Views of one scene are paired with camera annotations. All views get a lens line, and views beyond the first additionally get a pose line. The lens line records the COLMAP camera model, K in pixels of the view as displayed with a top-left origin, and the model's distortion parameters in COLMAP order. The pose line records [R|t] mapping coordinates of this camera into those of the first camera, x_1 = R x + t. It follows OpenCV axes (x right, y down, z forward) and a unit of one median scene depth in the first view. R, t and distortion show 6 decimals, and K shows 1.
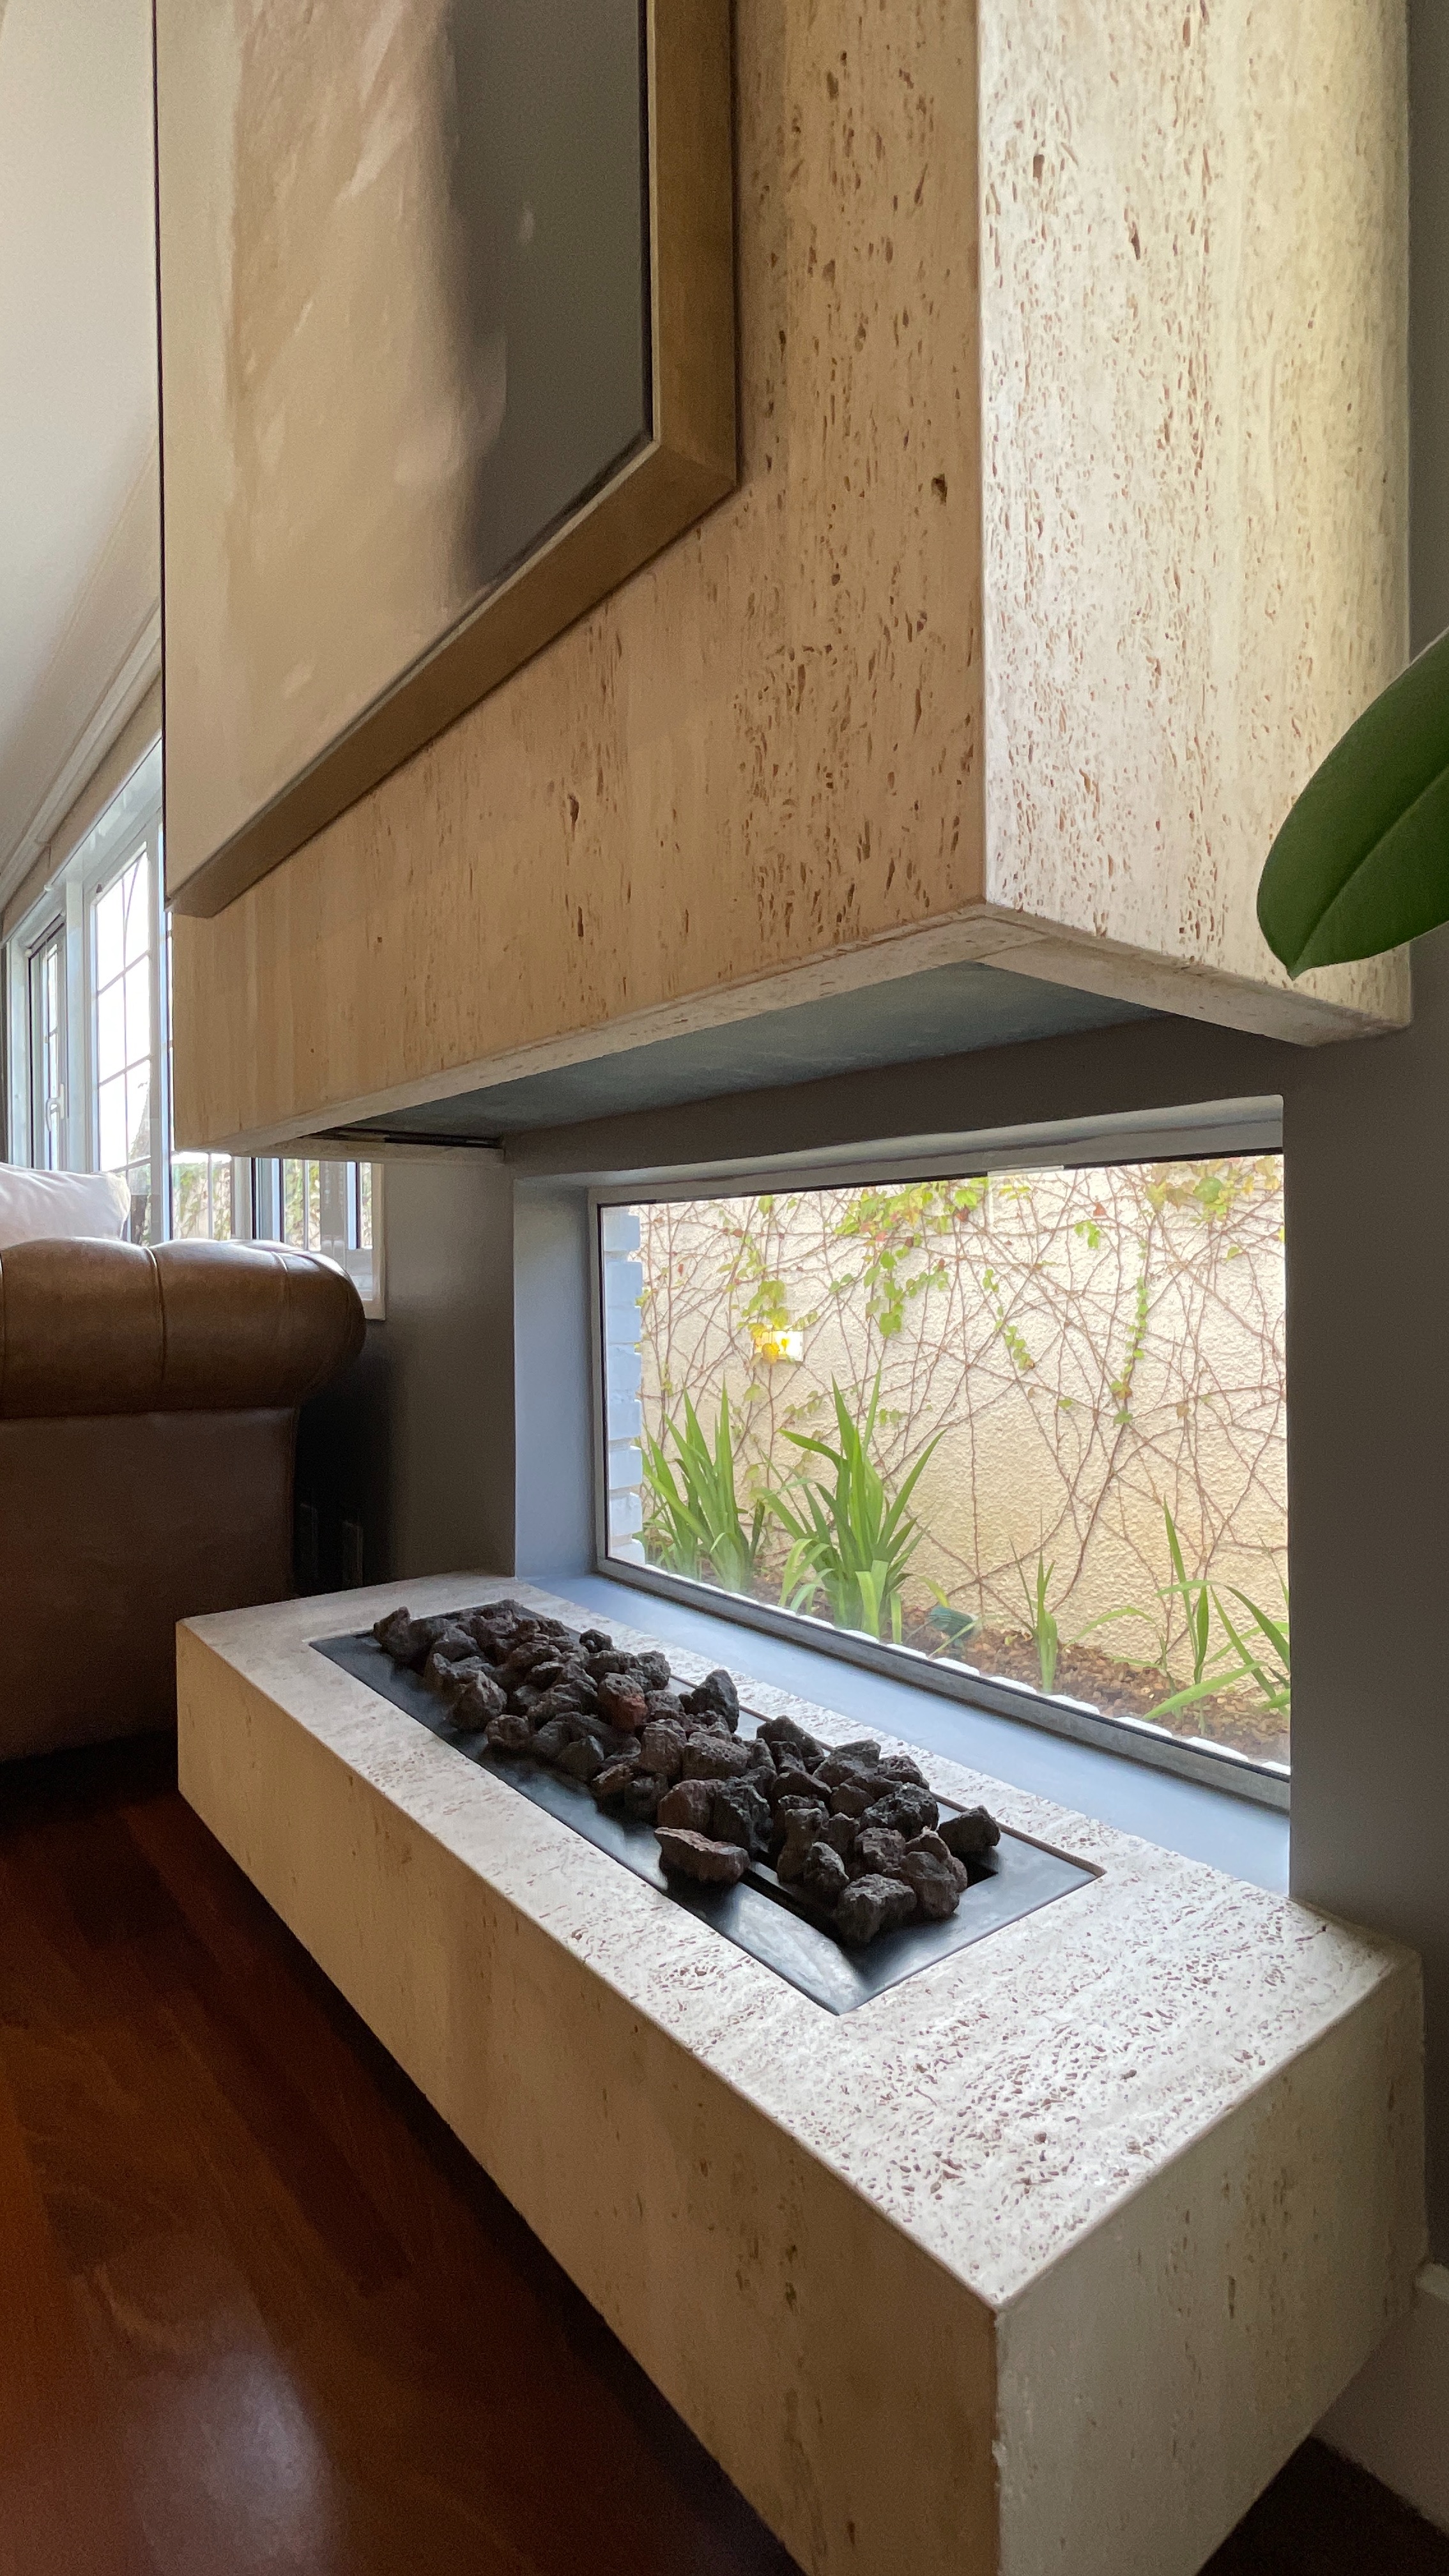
lens RADIAL K [[1192.2, 0, 720.8], [0, 1192.2, 1279.0], [0, 0, 1]] dist [0.018132, 0.000091]
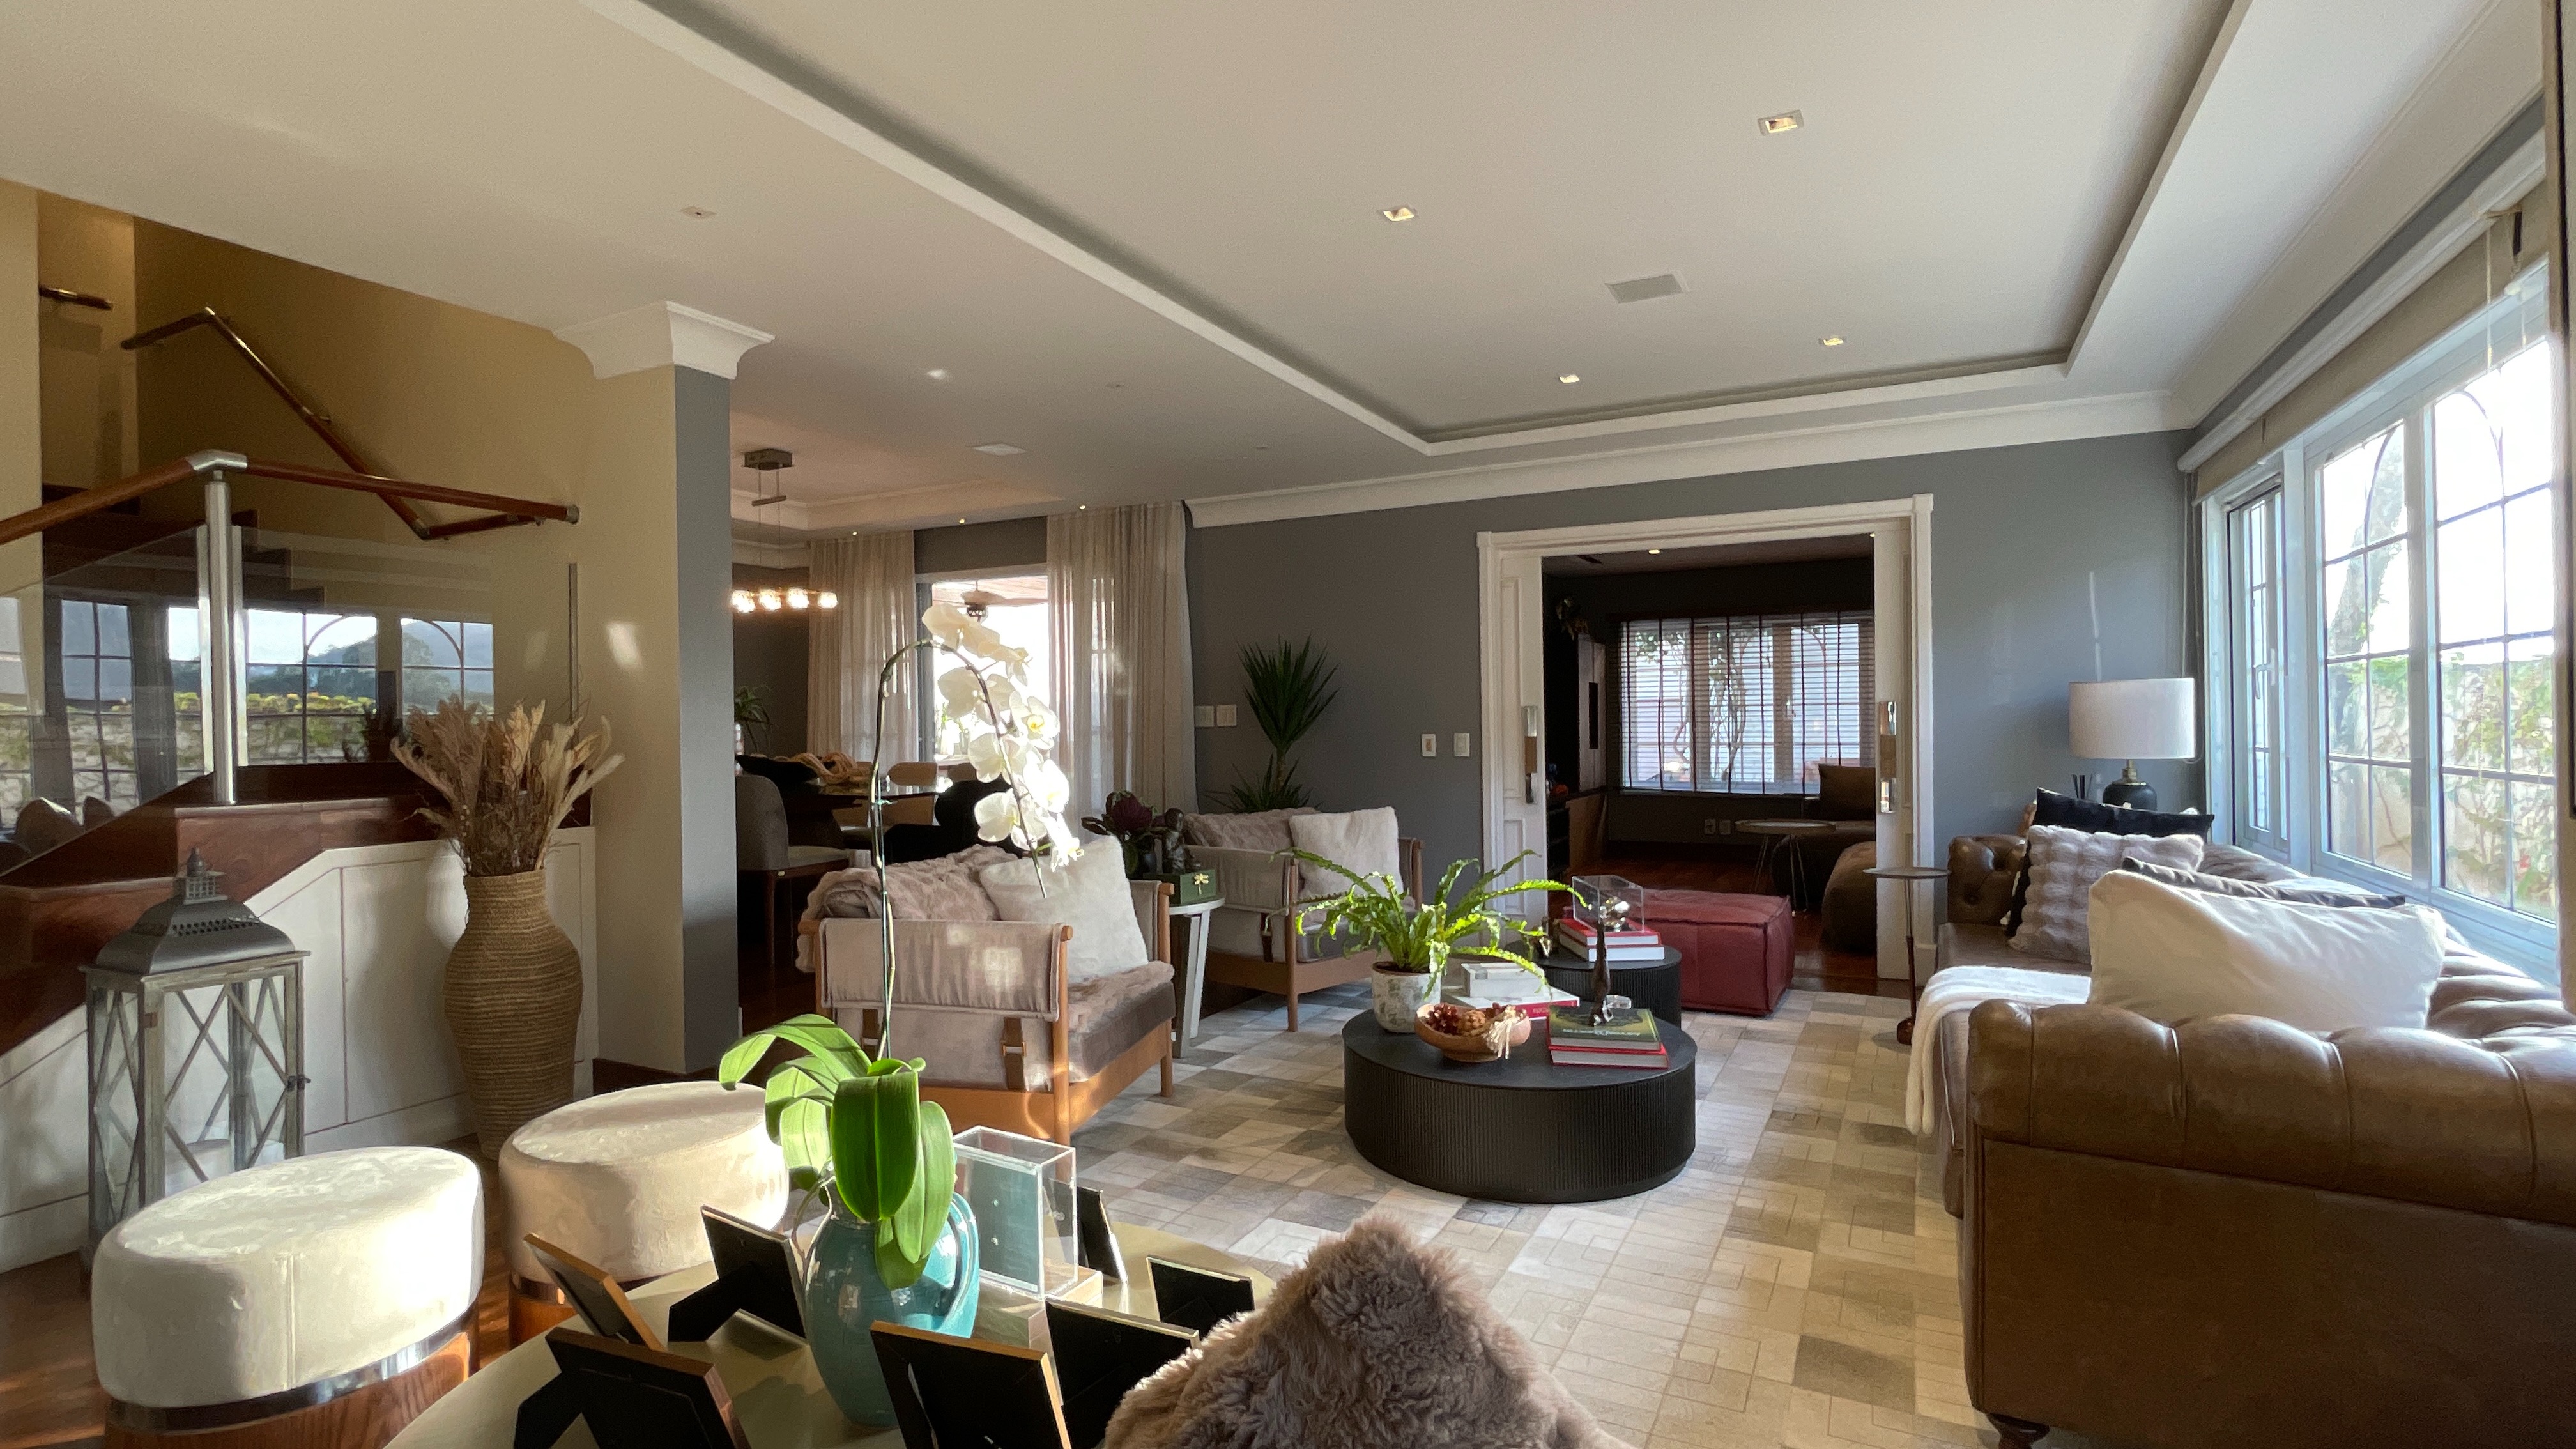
lens RADIAL K [[1192.2, 0, 1291.0], [0, 1192.2, 724.2], [0, 0, 1]] dist [0.018132, 0.000091]
pose [[0.411230, 0.001079, -0.911531, 0.009763], [0.006509, 0.999970, 0.004120, -0.190658], [0.911508, -0.007627, 0.411211, -0.190619]]
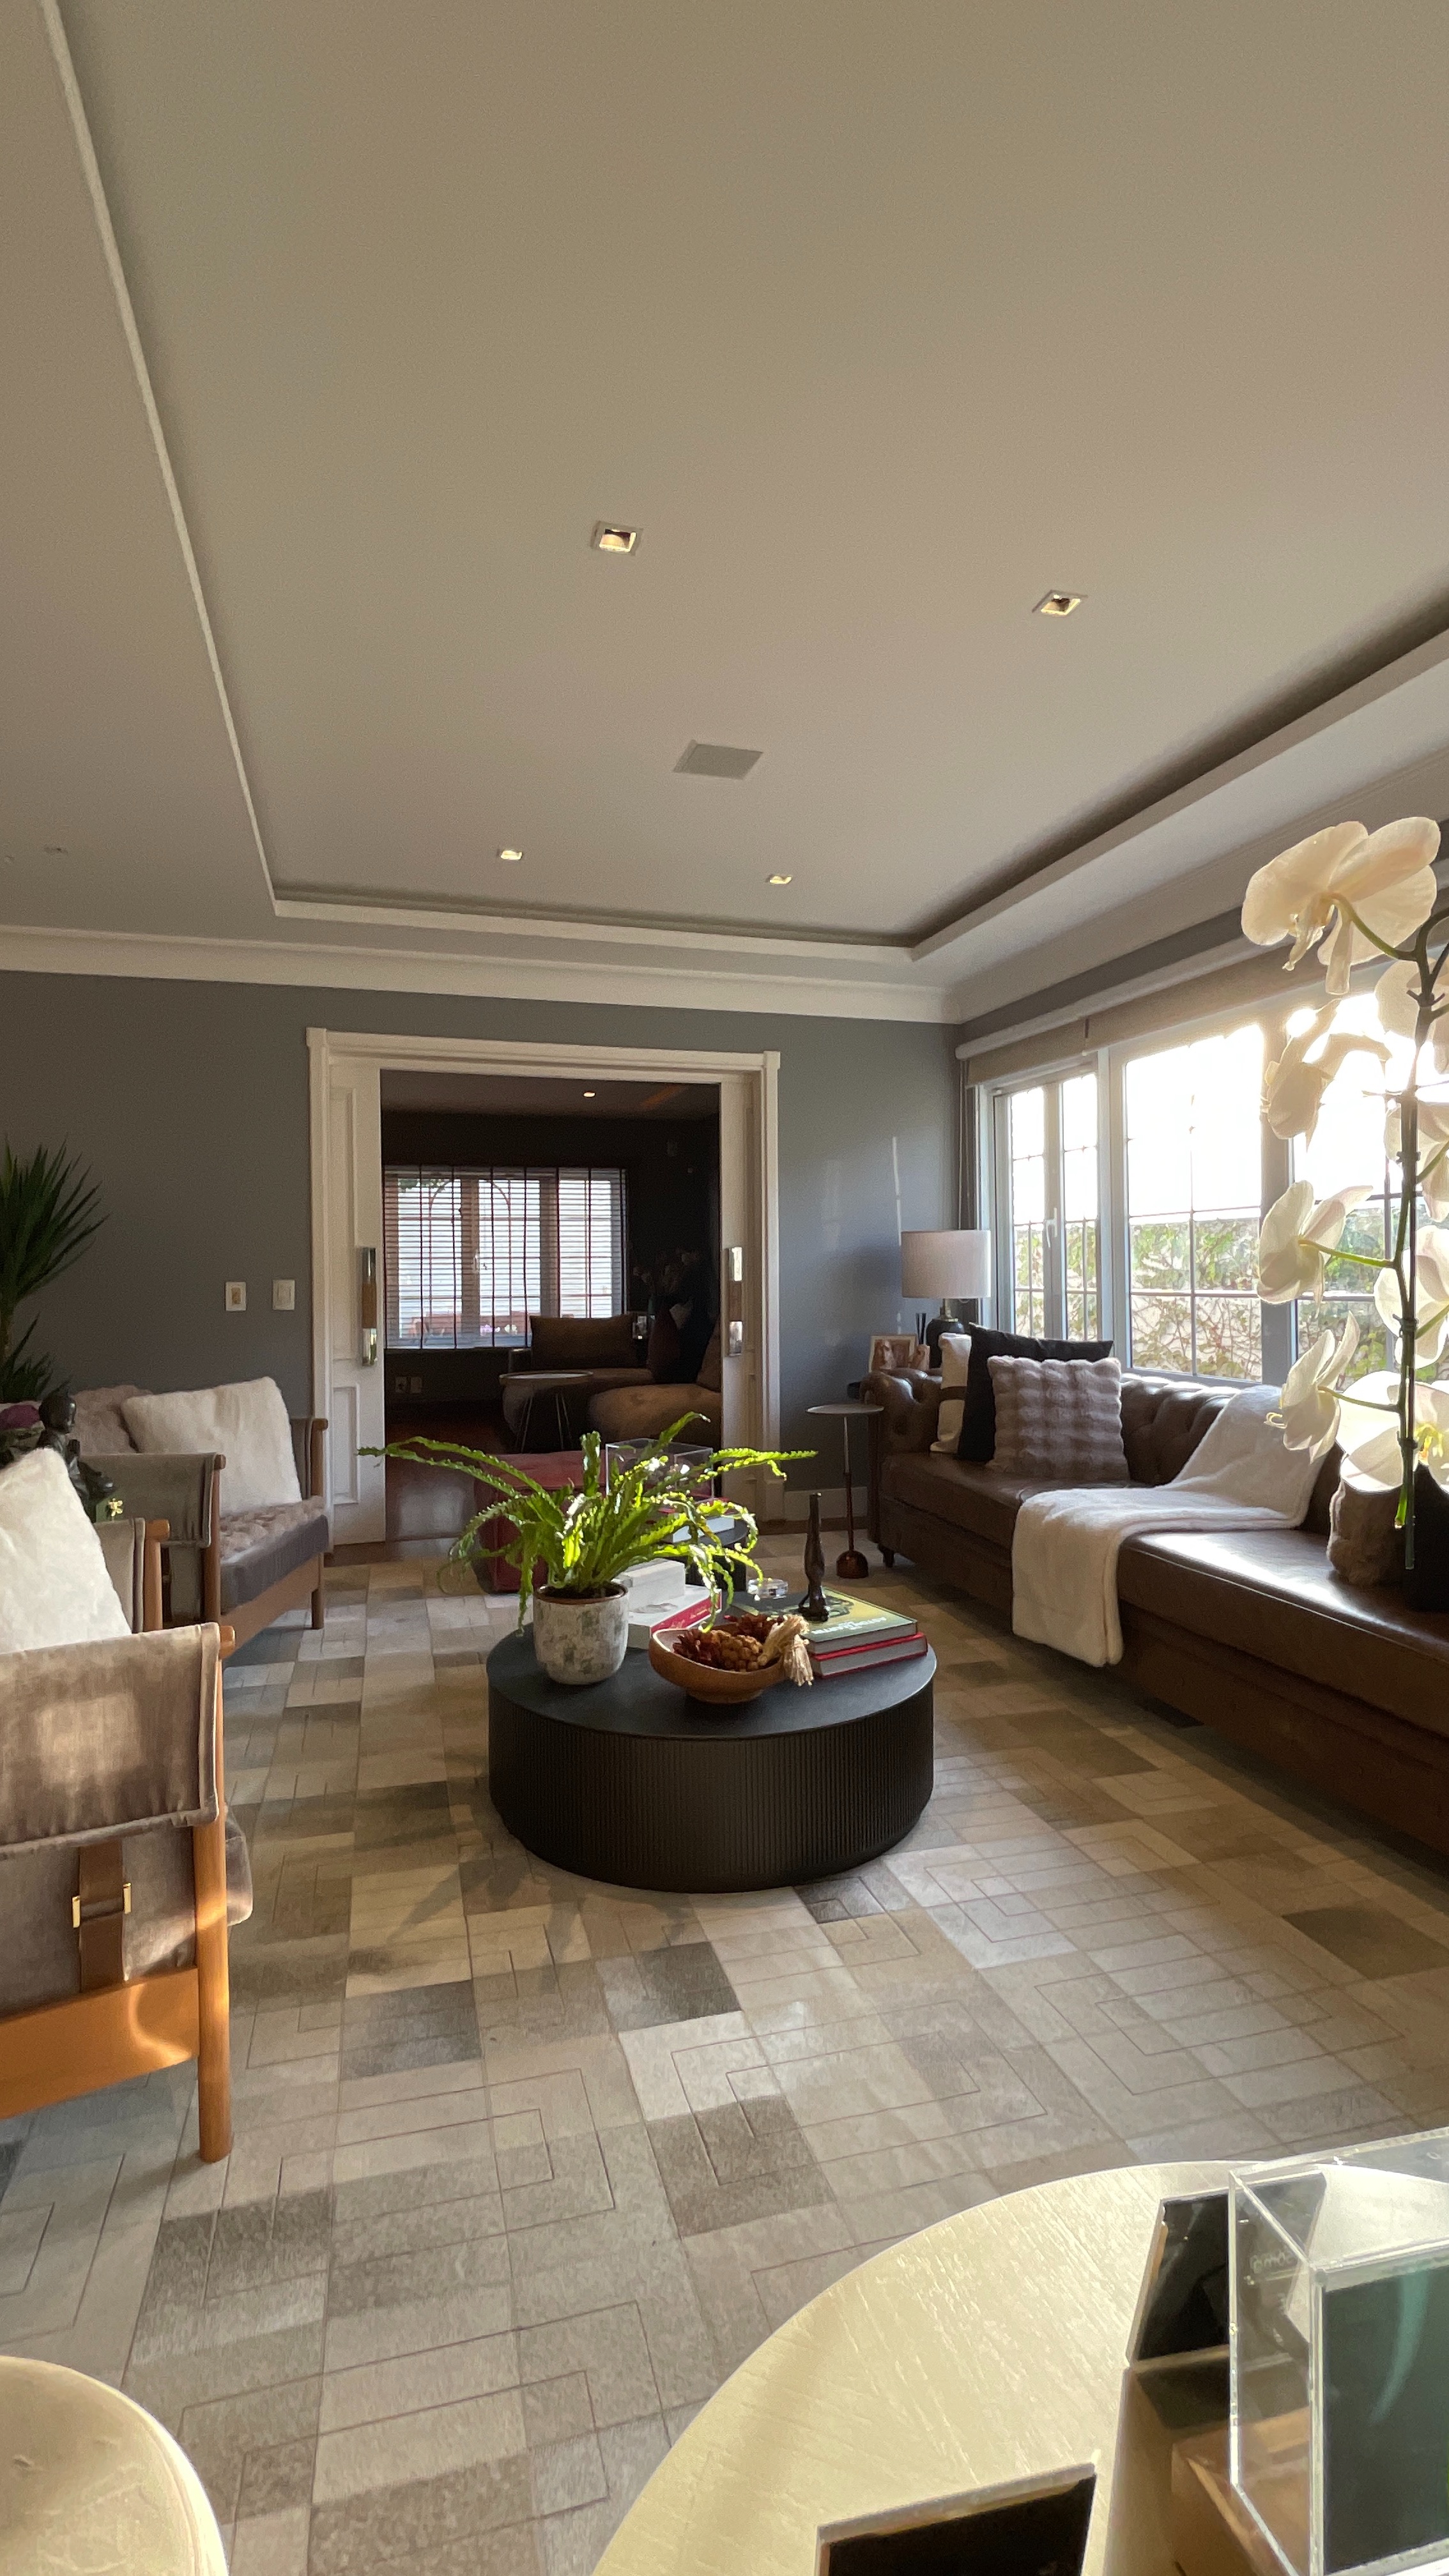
lens RADIAL K [[1192.2, 0, 718.9], [0, 1192.2, 1269.9], [0, 0, 1]] dist [0.018132, 0.000091]
pose [[0.925213, -0.006087, -0.379399, -0.677930], [0.004313, 0.999975, -0.005526, -0.164612], [0.379423, 0.003476, 0.925217, -0.372783]]
